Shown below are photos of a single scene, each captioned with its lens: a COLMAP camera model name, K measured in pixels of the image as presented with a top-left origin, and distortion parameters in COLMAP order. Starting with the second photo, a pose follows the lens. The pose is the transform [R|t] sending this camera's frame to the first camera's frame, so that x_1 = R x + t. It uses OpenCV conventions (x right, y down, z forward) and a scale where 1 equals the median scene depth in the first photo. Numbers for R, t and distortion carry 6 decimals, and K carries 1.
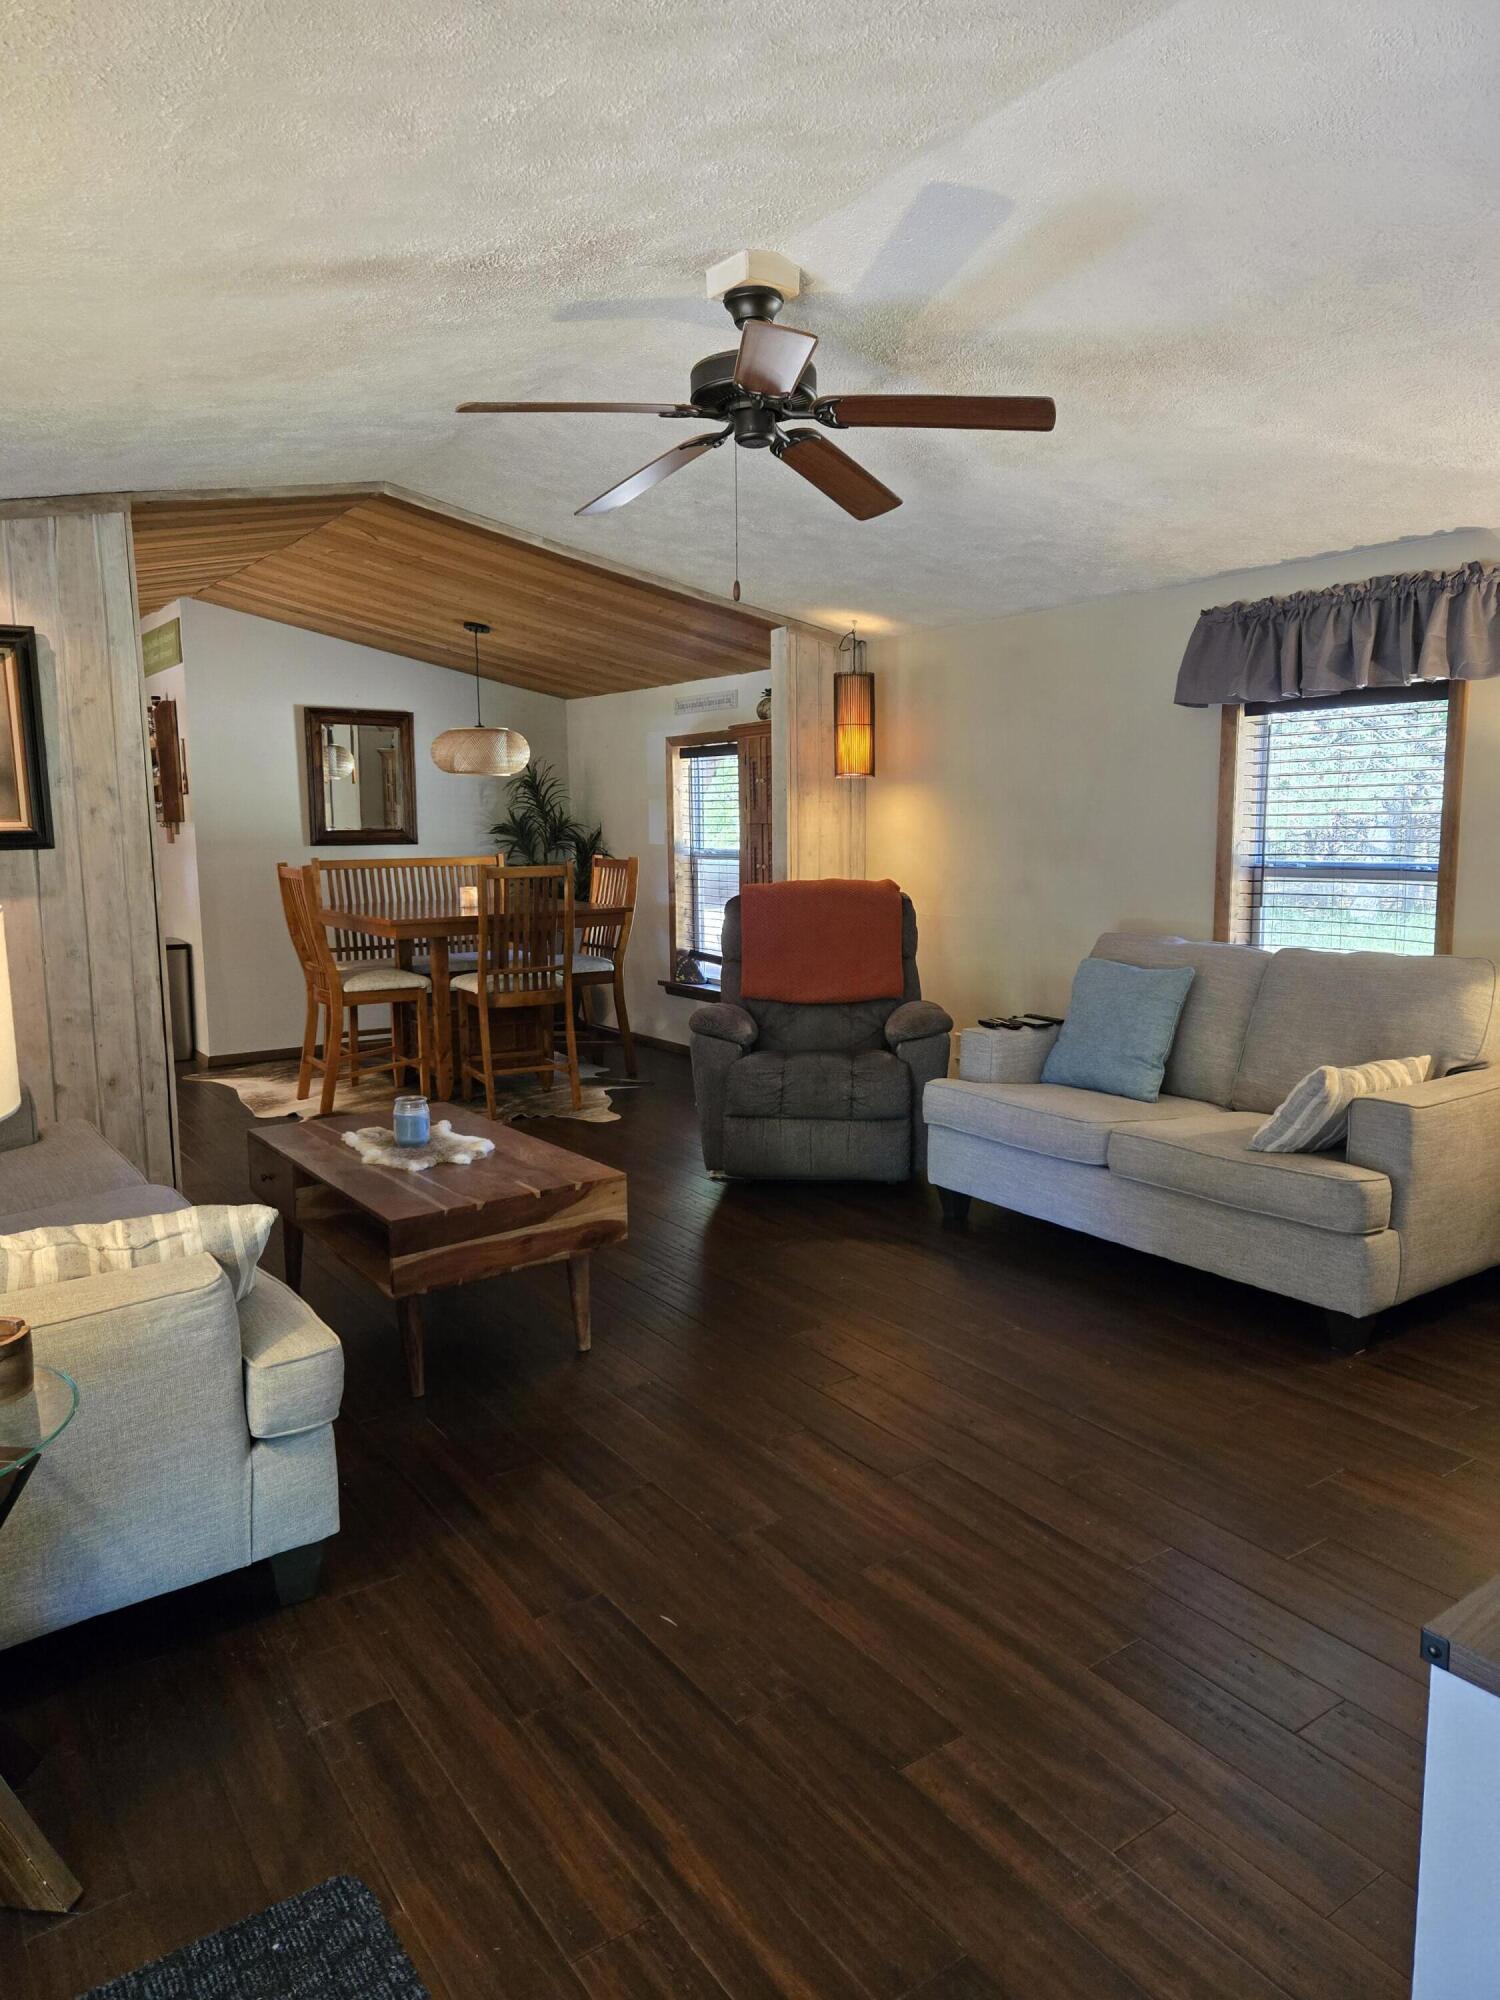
lens RADIAL K [[1321.6, 0, 750.0], [0, 1321.6, 1000.0], [0, 0, 1]] dist [0.081625, 0.000187]
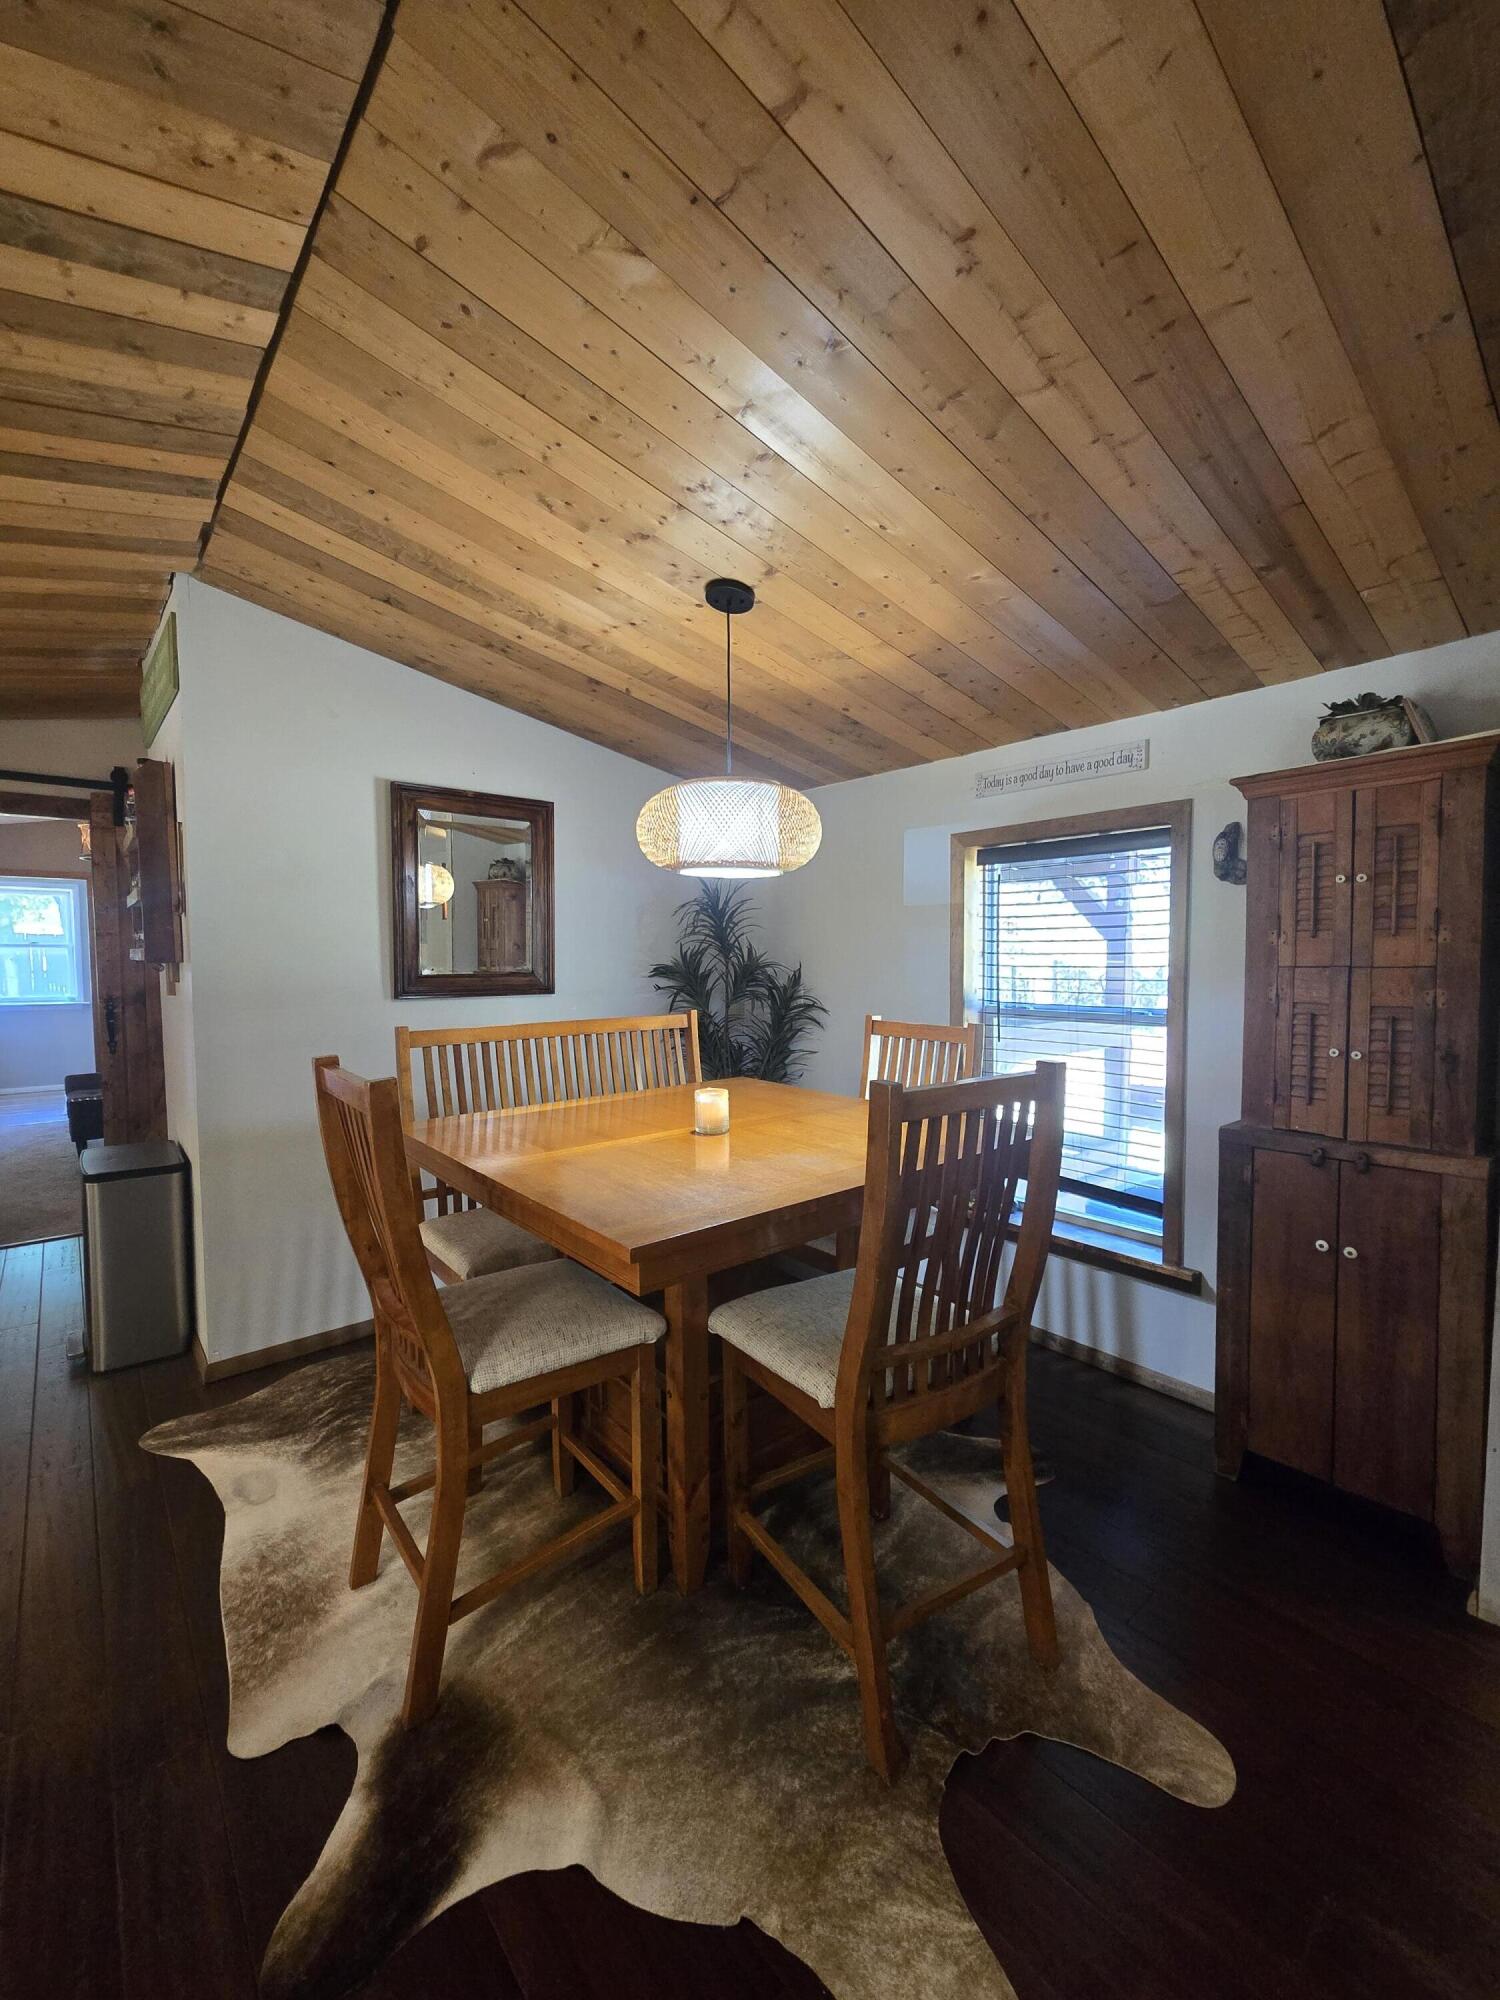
lens RADIAL K [[821.3, 0, 750.0], [0, 821.3, 1000.0], [0, 0, 1]] dist [-0.000905, -0.000121]
pose [[0.995306, -0.002054, 0.096752, -0.202641], [0.010187, 0.996444, -0.083635, -0.082519], [-0.096236, 0.084228, 0.991788, 0.610232]]
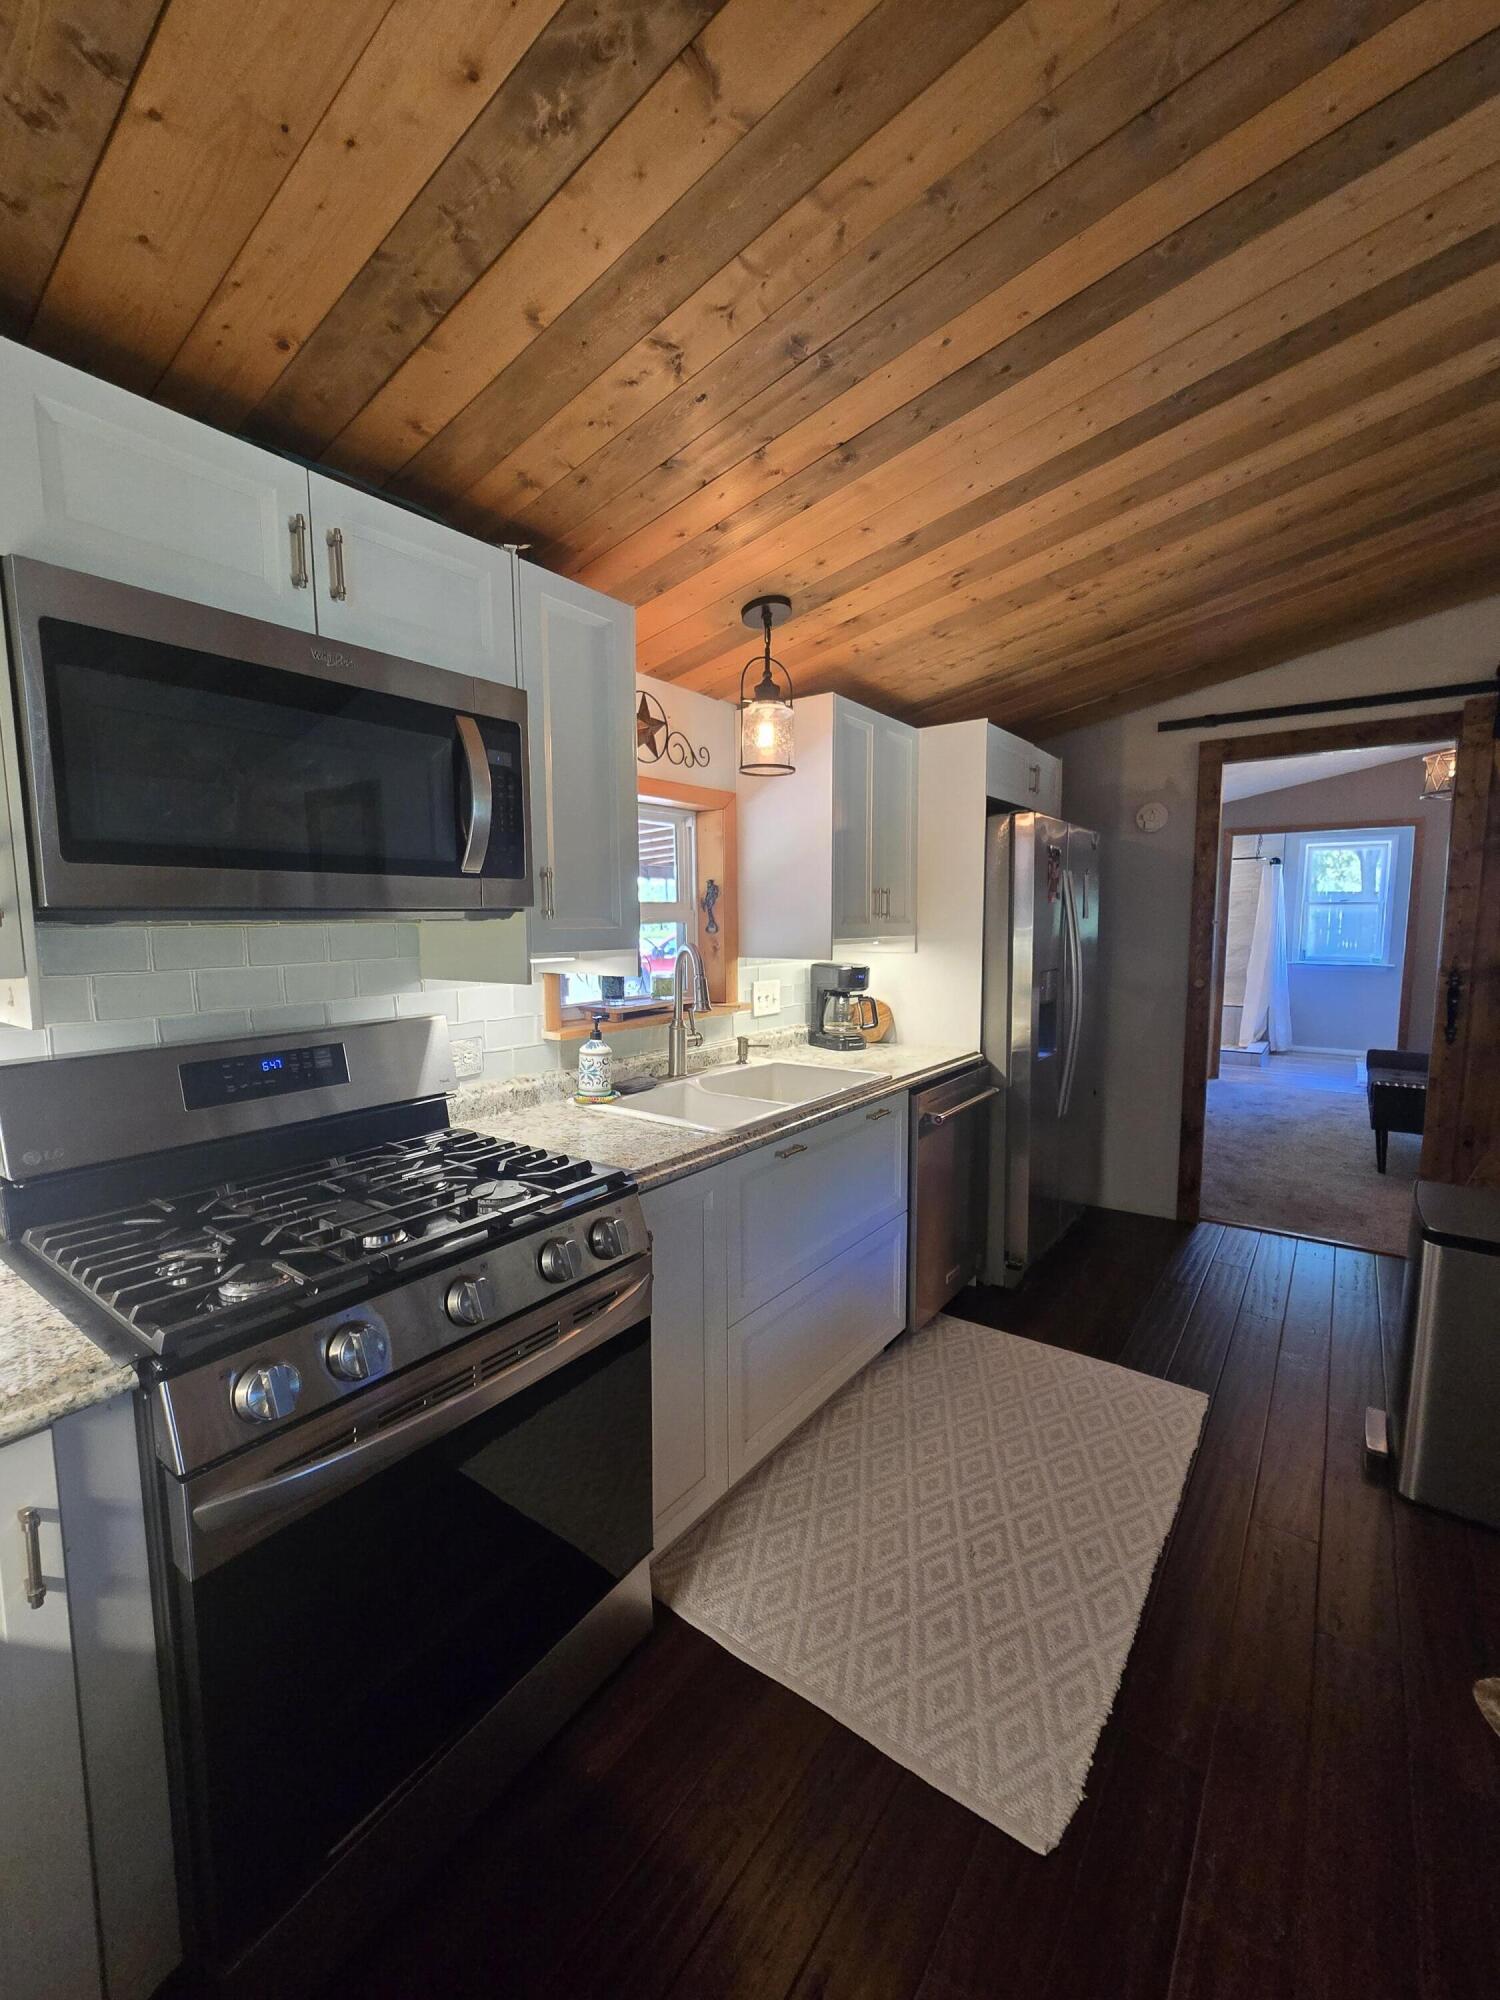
lens RADIAL K [[821.3, 0, 750.0], [0, 821.3, 1000.0], [0, 0, 1]] dist [-0.000905, -0.000121]
pose [[0.338596, 0.108654, -0.934638, -0.262041], [-0.136032, 0.988528, 0.065638, -0.091507], [0.931047, 0.104916, 0.349491, 0.671826]]
